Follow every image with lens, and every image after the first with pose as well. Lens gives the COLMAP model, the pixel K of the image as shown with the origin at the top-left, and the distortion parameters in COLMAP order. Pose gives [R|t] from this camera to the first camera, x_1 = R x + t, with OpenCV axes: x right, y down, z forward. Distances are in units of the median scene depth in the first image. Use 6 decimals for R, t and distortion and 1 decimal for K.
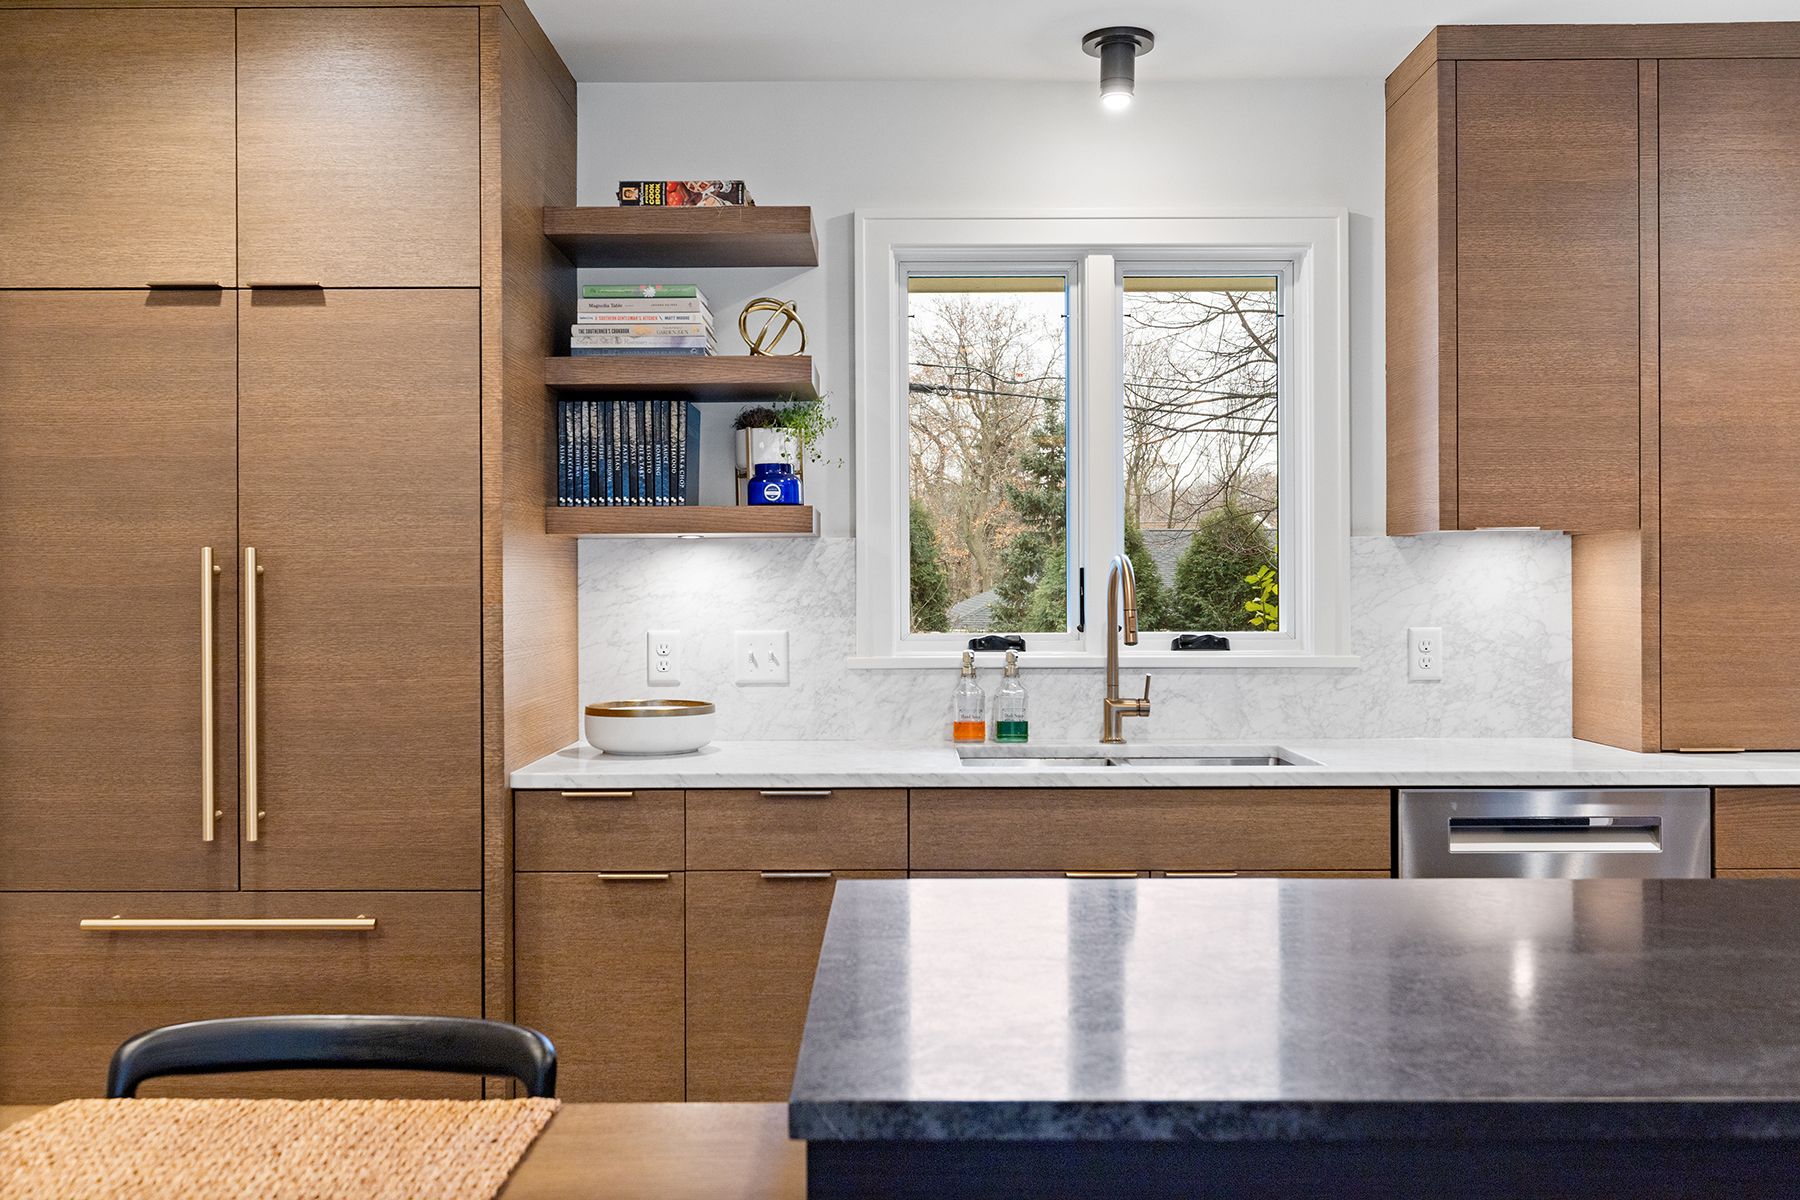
lens RADIAL K [[1506.5, 0, 905.4], [0, 1506.5, 585.9], [0, 0, 1]] dist [-0.000801, 0.008061]
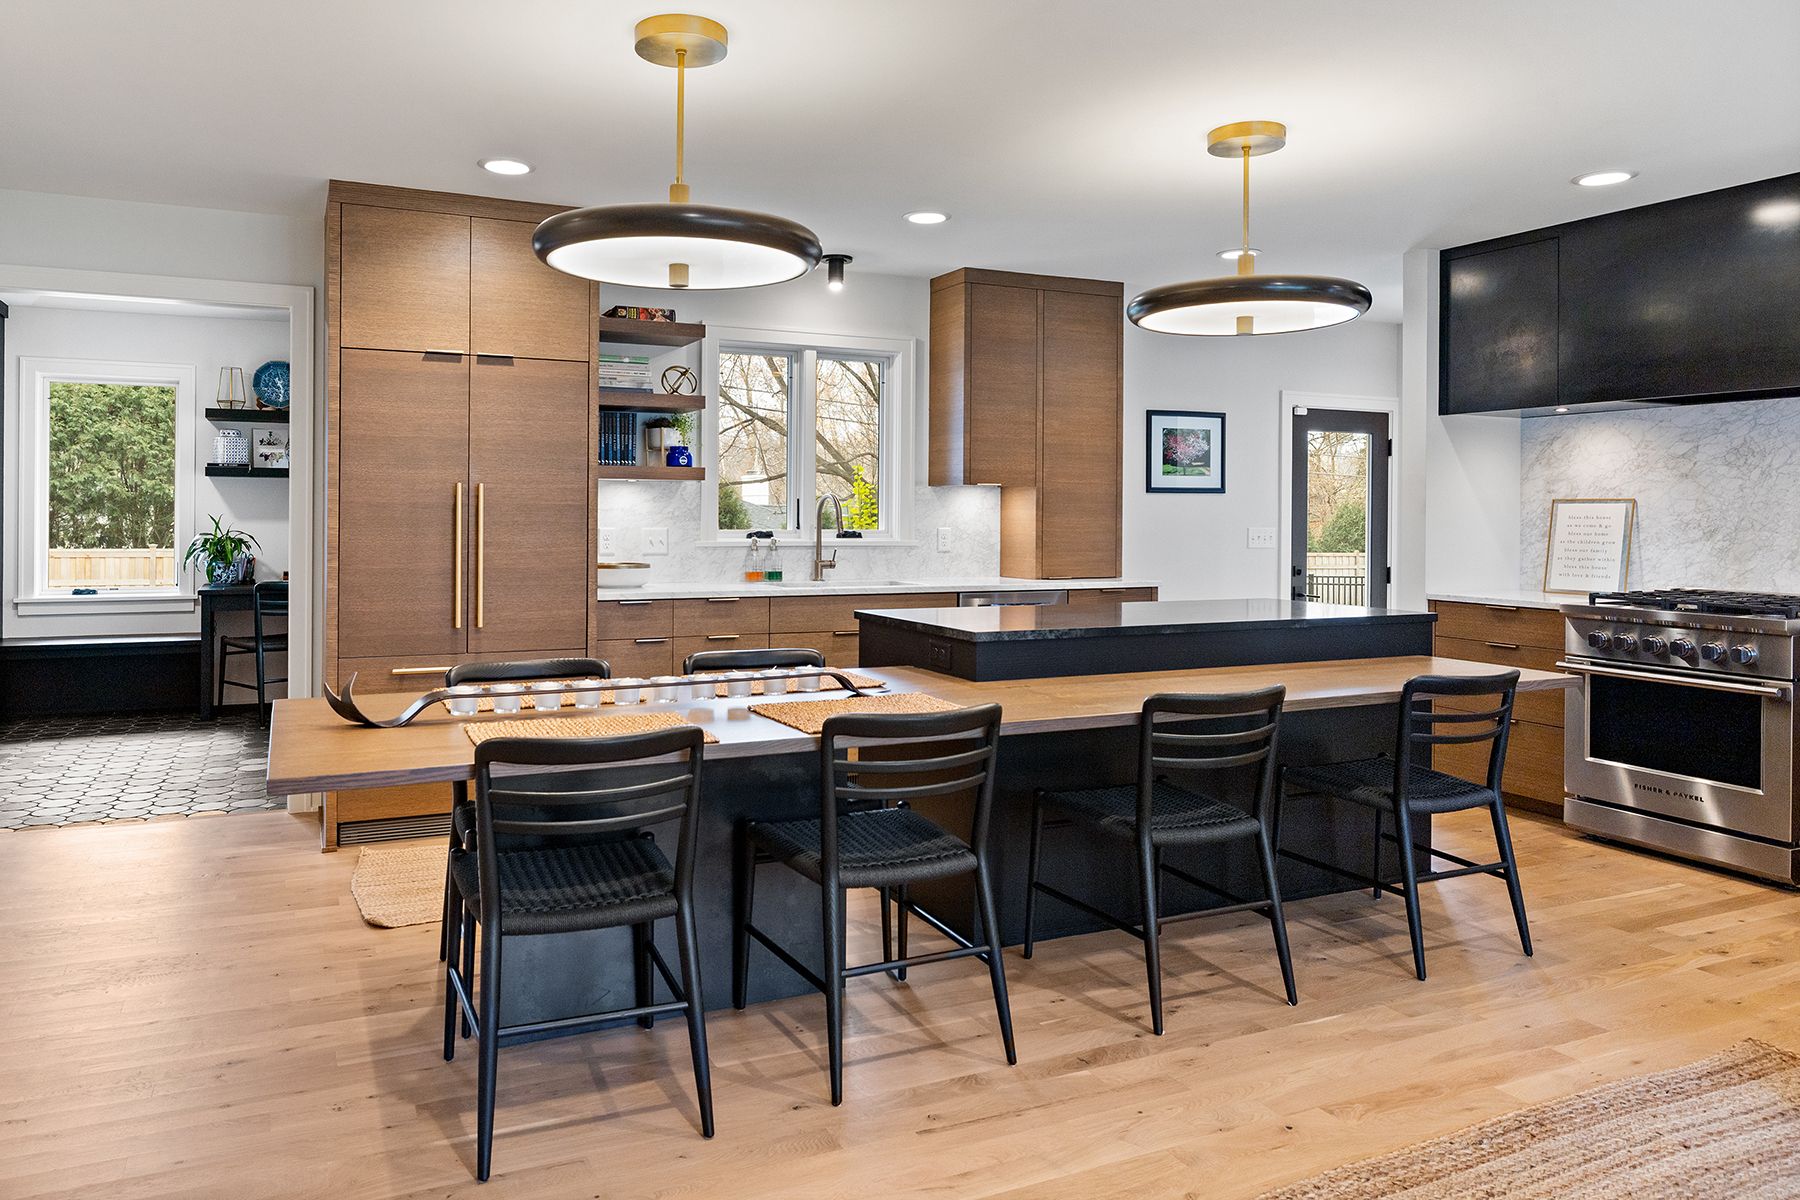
lens RADIAL K [[1120.2, 0, 867.2], [0, 1120.2, 514.7], [0, 0, 1]] dist [0.025620, -0.012483]
pose [[0.908751, 0.008595, 0.417251, -0.495657], [-0.010705, 0.999939, 0.002718, 0.005685], [-0.417202, -0.006936, 0.908787, -0.502730]]
